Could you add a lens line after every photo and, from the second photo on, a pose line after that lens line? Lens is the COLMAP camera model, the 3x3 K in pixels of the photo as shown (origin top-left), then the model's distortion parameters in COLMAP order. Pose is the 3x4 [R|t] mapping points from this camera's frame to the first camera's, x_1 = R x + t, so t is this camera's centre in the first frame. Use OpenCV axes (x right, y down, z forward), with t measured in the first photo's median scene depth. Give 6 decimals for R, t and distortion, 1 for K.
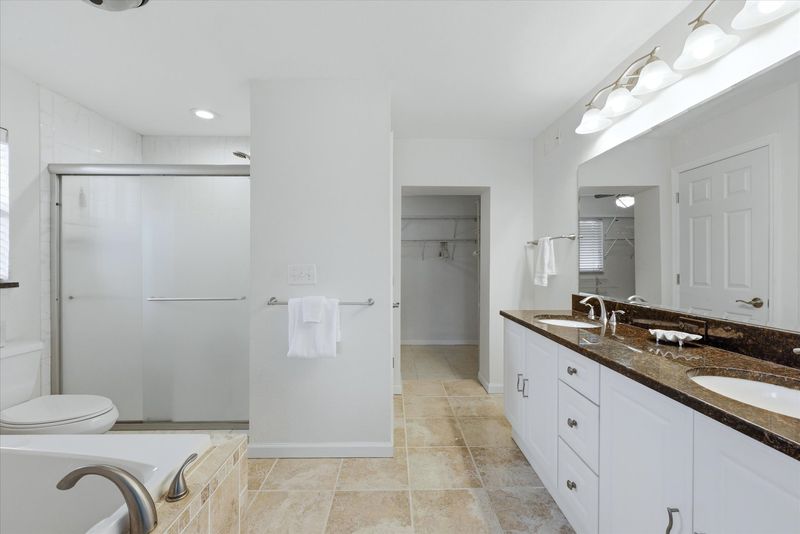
lens RADIAL K [[322.4, 0, 400.0], [0, 322.4, 267.0], [0, 0, 1]] dist [-0.000958, -0.000002]
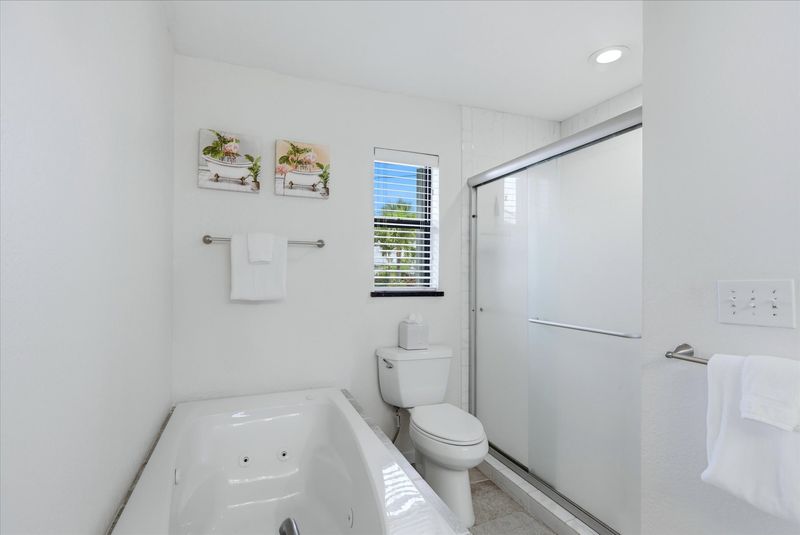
lens RADIAL K [[395.5, 0, 399.2], [0, 395.5, 271.4], [0, 0, 1]] dist [-0.016943, -0.000360]
pose [[0.342732, -0.004427, -0.939423, 0.022448], [-0.010675, 0.999906, -0.008607, -0.008102], [0.939373, 0.012978, 0.342653, 0.360581]]
